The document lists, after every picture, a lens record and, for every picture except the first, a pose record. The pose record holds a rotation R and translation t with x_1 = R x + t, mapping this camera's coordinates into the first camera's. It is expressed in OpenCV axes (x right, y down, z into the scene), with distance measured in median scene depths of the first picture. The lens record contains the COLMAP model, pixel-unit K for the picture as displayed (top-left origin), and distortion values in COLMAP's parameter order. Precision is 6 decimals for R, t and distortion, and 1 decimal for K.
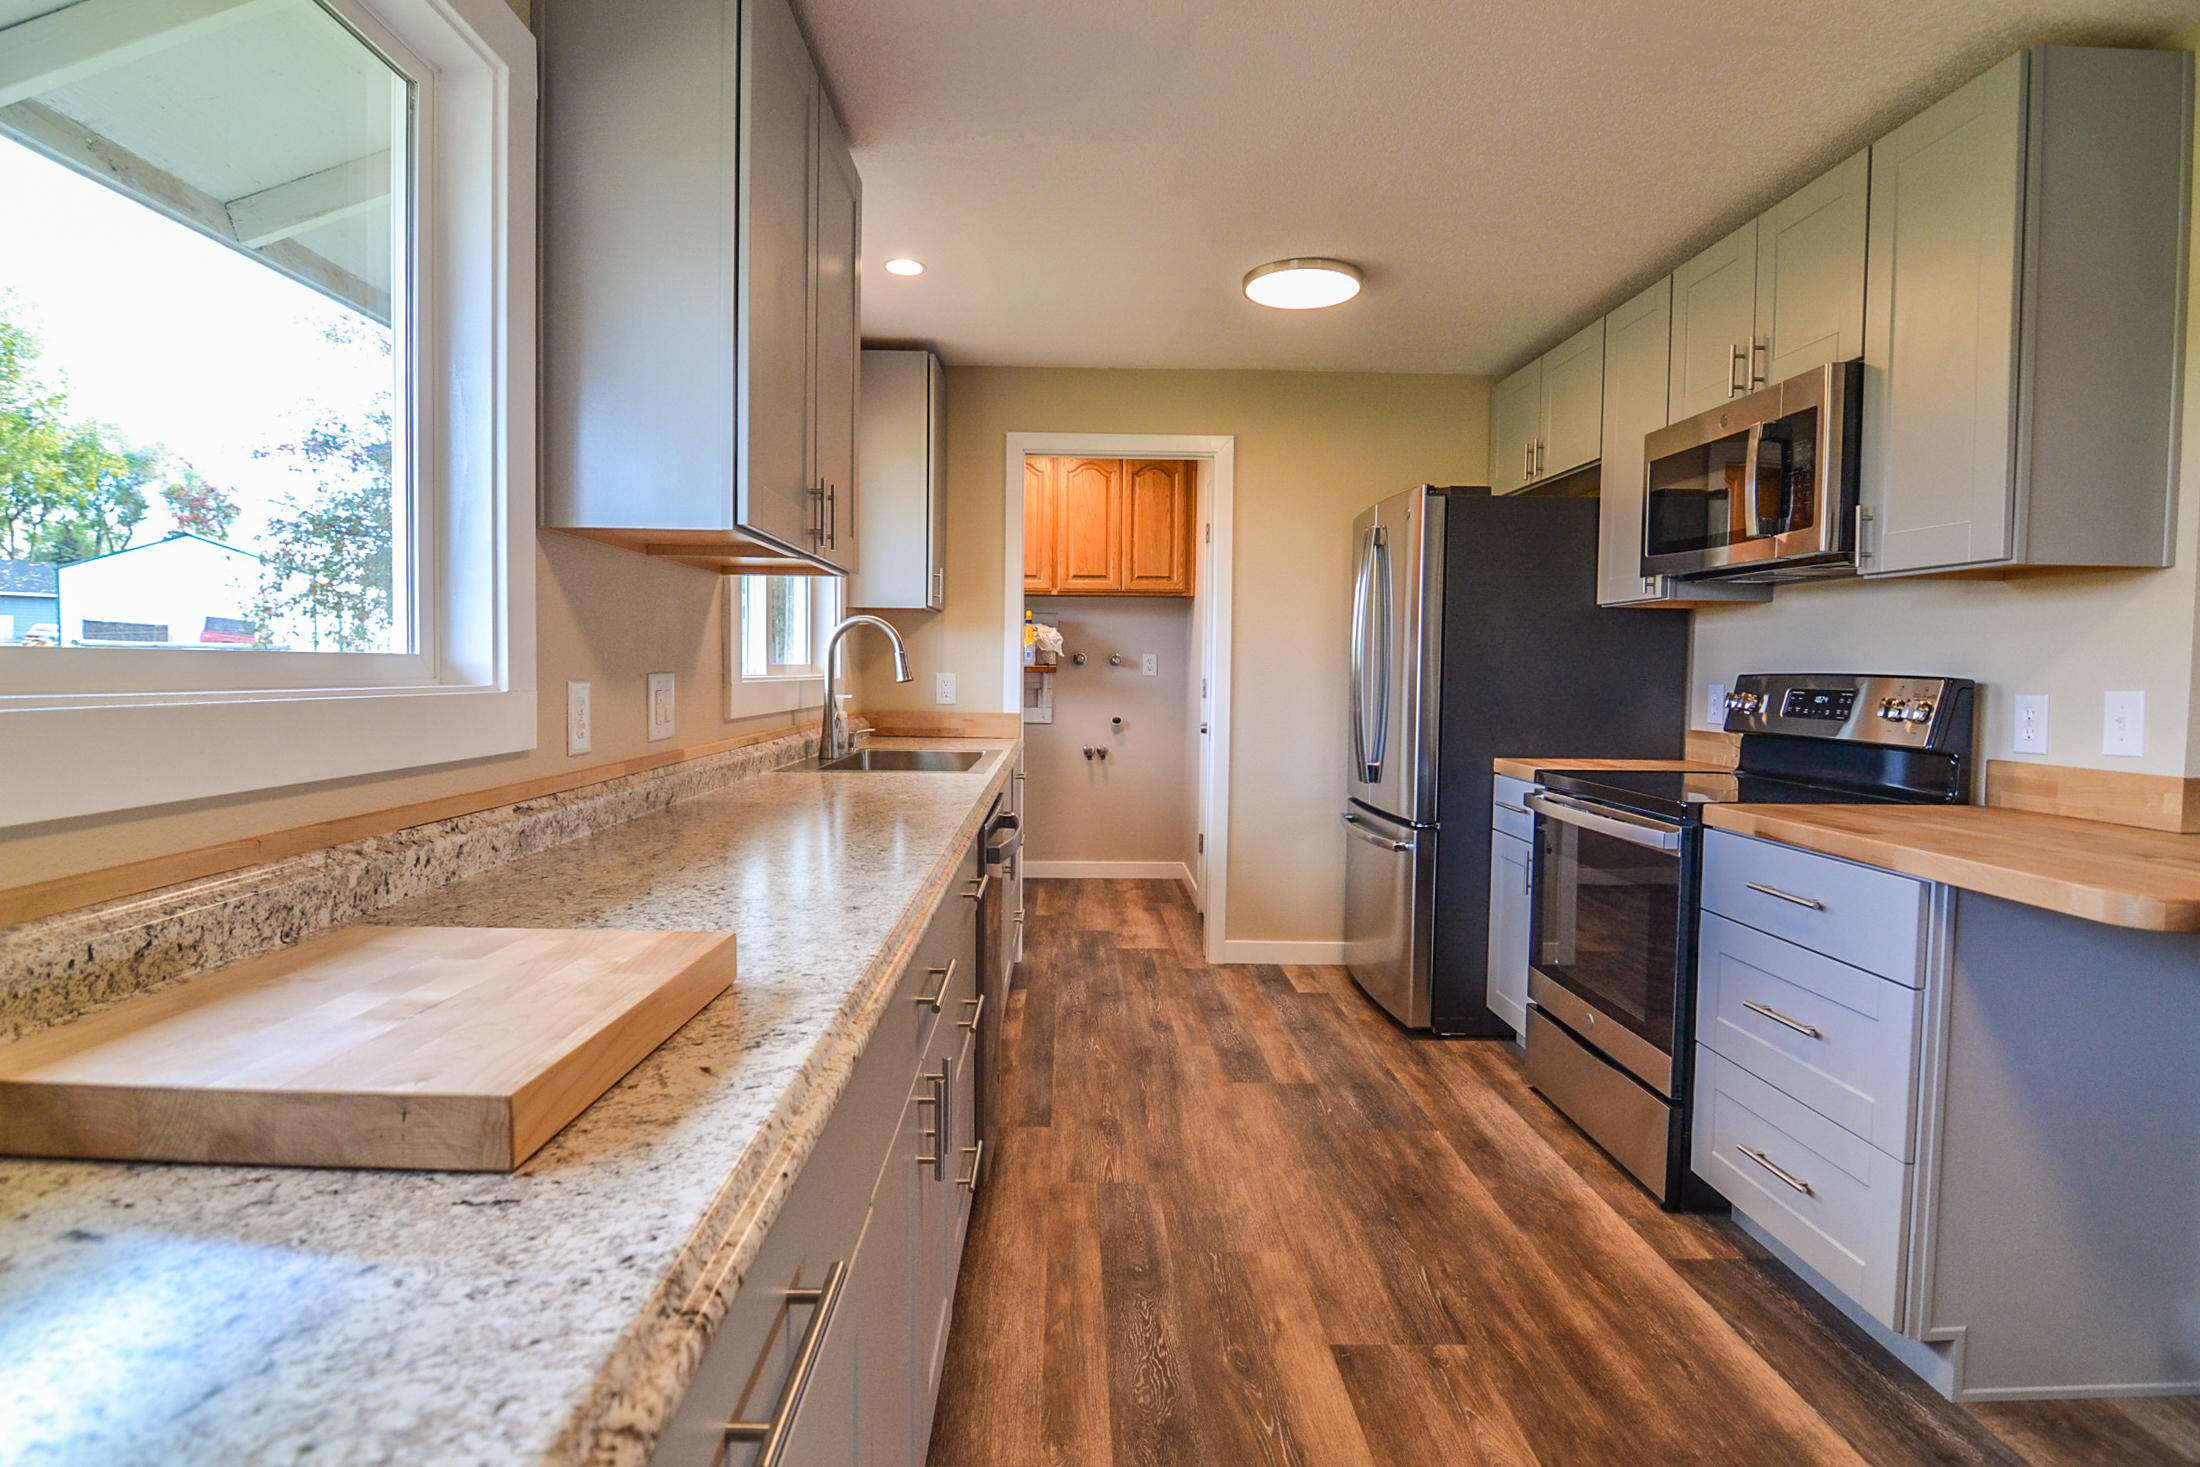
lens RADIAL K [[1099.4, 0, 1097.0], [0, 1099.4, 723.3], [0, 0, 1]] dist [-0.016113, -0.007269]
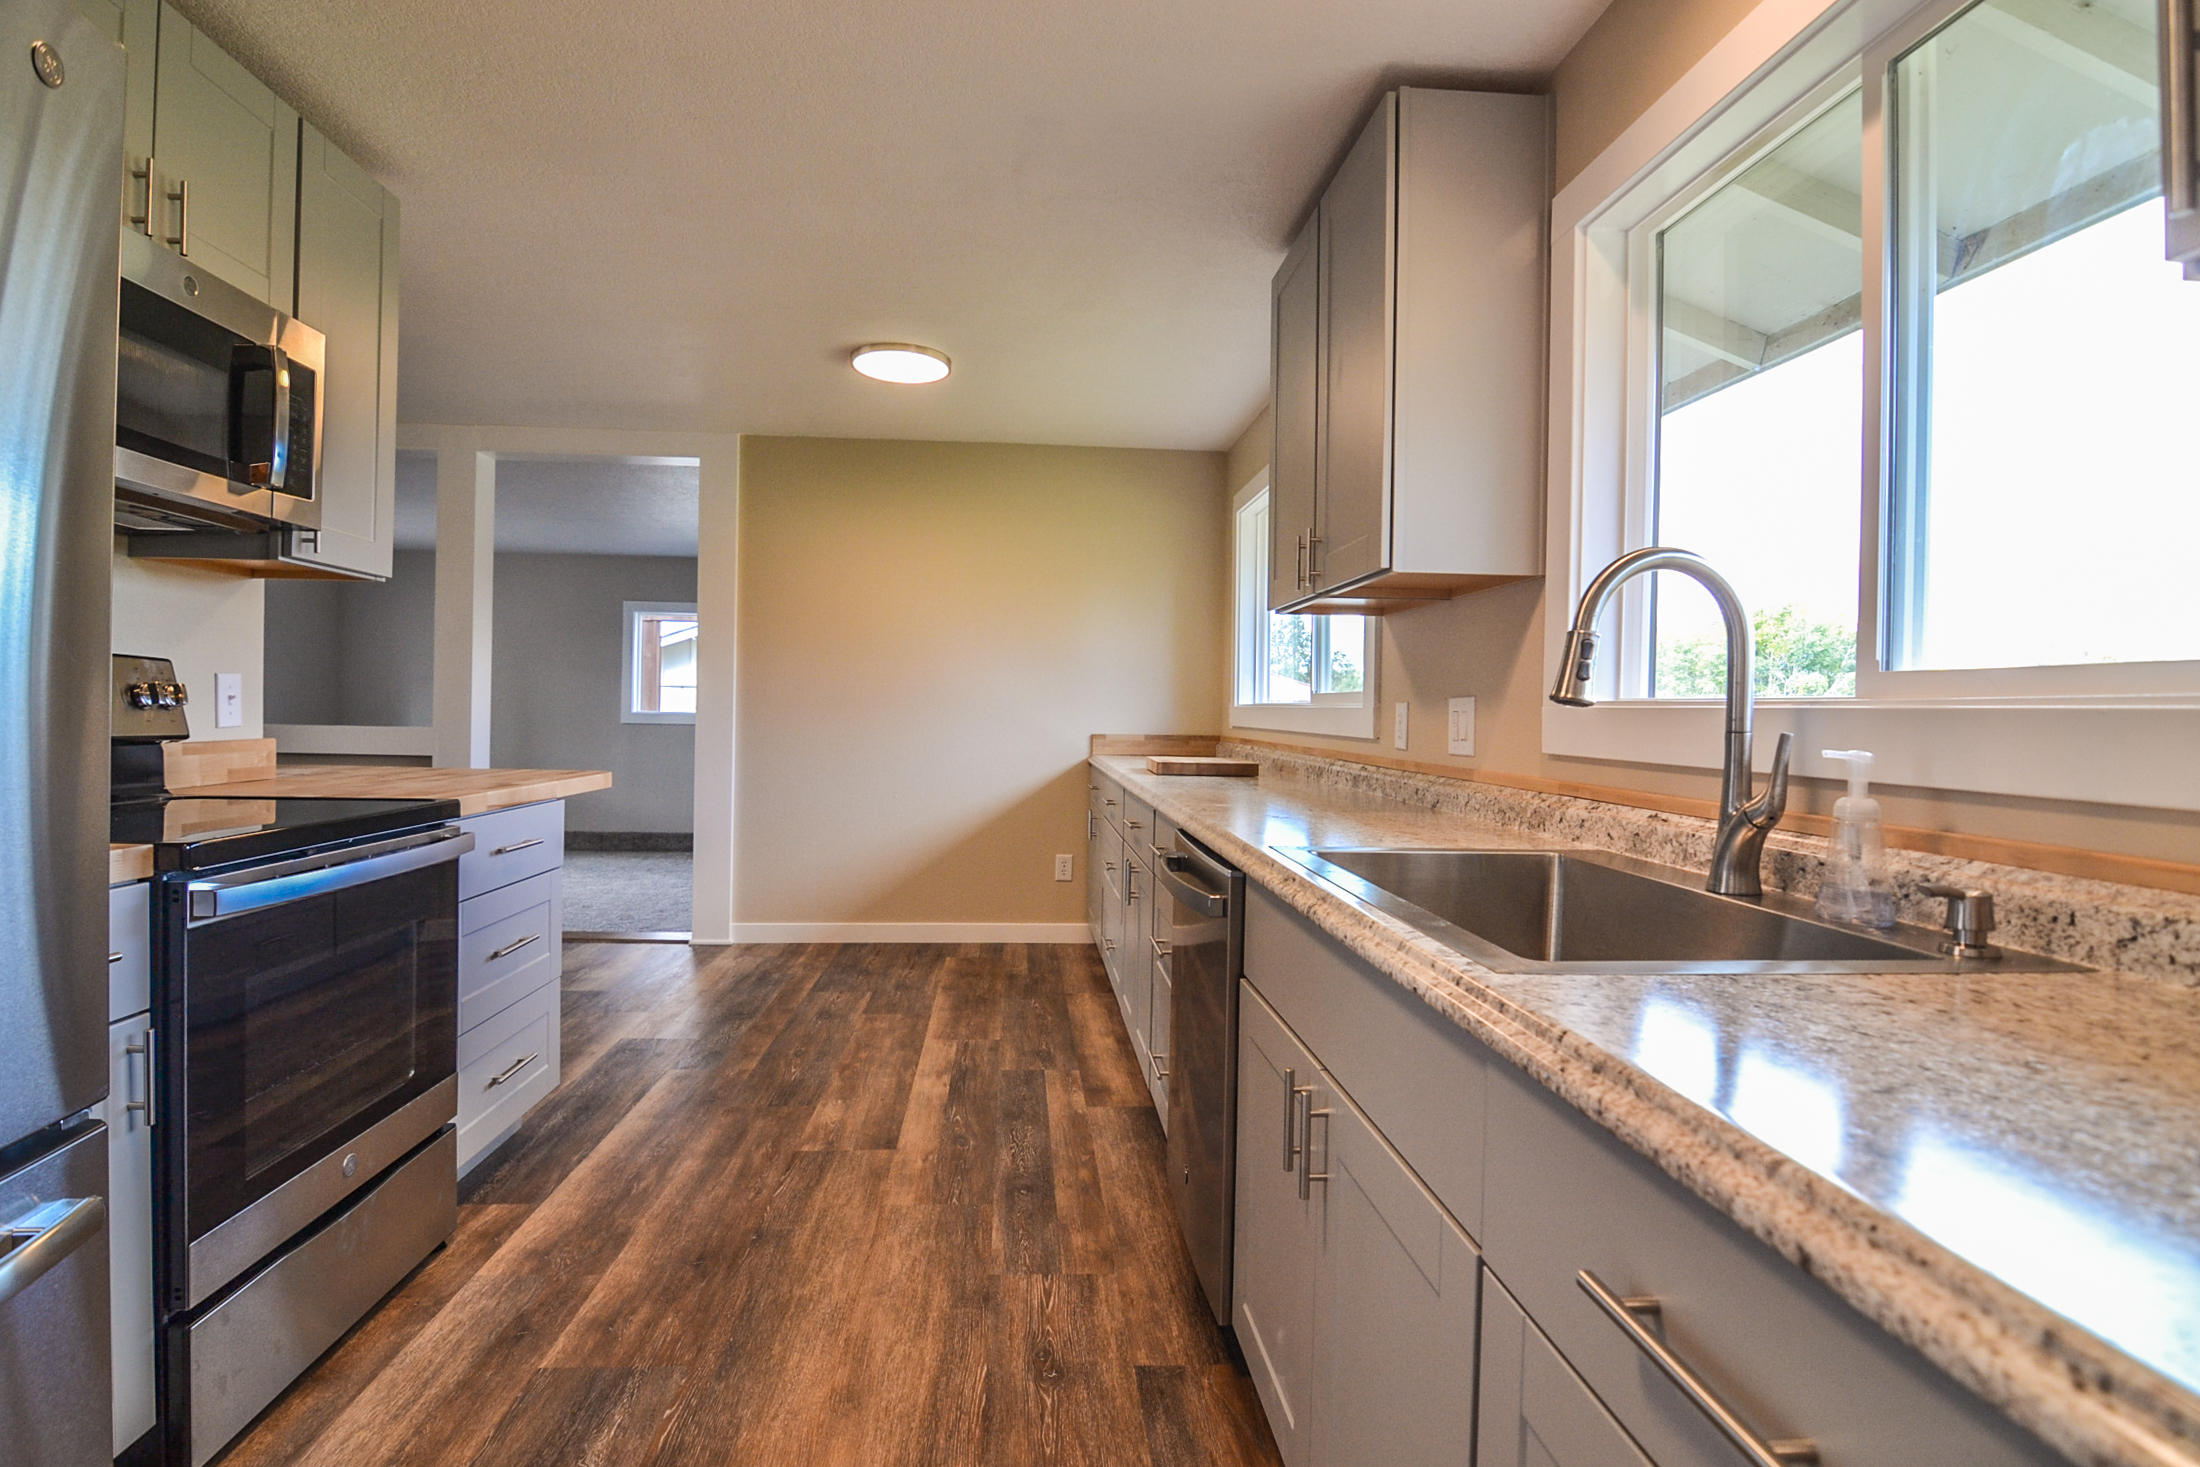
lens RADIAL K [[1099.4, 0, 1097.1], [0, 1099.4, 723.1], [0, 0, 1]] dist [-0.016113, -0.007269]
pose [[-0.998272, -0.030699, -0.050103, 0.031239], [-0.033738, 0.997569, 0.060981, -0.071741], [0.048109, 0.062566, -0.996881, 1.991481]]
